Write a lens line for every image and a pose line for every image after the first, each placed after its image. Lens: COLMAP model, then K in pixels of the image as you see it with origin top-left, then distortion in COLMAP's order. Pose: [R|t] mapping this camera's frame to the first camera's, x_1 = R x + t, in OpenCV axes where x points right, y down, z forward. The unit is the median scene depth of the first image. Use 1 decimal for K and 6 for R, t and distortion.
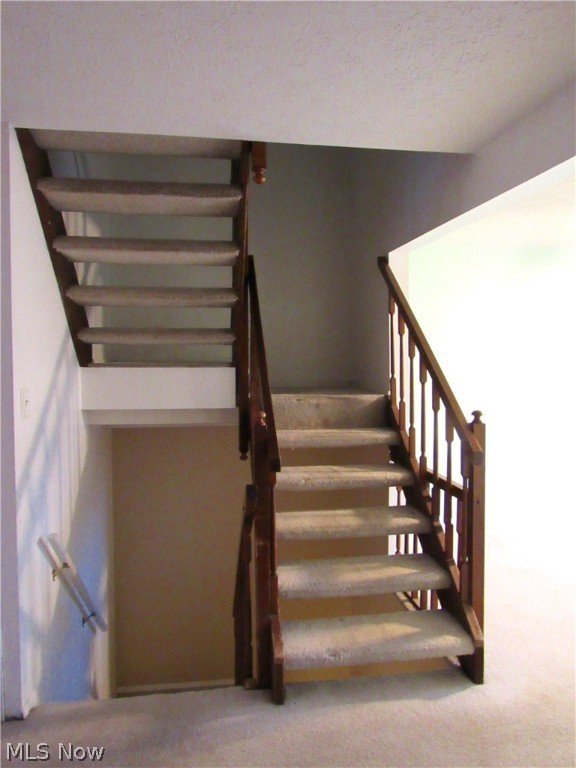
lens RADIAL K [[556.5, 0, 287.1], [0, 556.5, 380.9], [0, 0, 1]] dist [-0.006626, -0.003449]
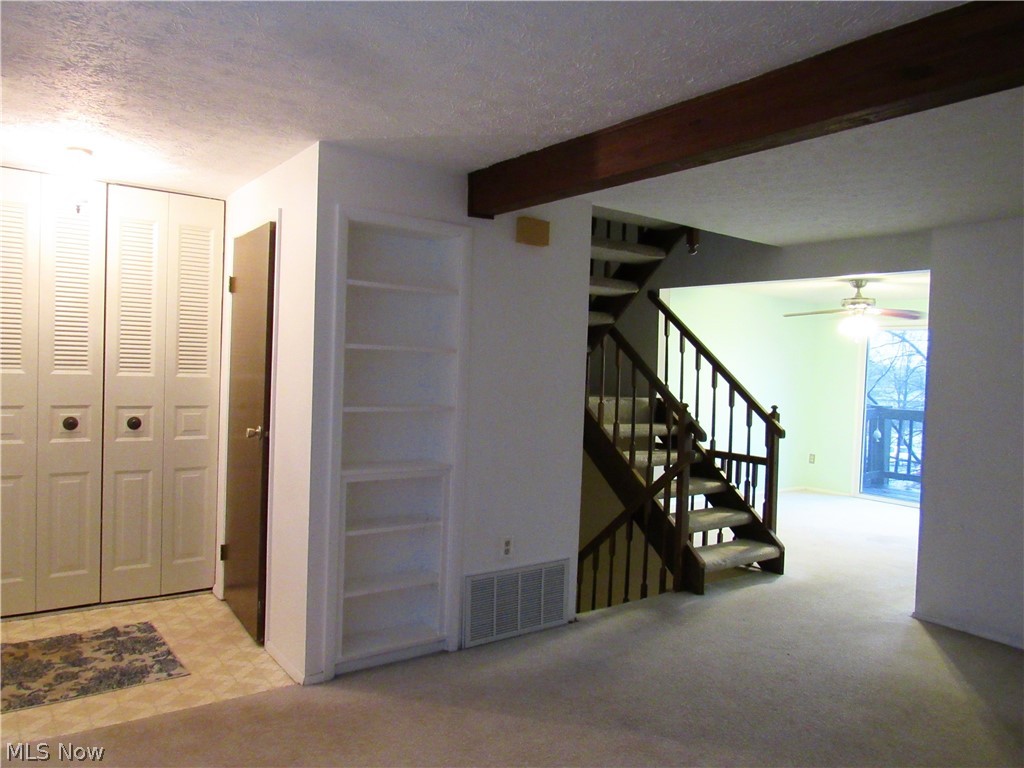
lens RADIAL K [[742.0, 0, 513.1], [0, 742.0, 385.0], [0, 0, 1]] dist [-0.006626, -0.003449]
pose [[0.881676, 0.015194, 0.471611, -1.356357], [-0.016931, 0.999857, -0.000560, 0.010004], [-0.471552, -0.007491, 0.881807, -0.523195]]
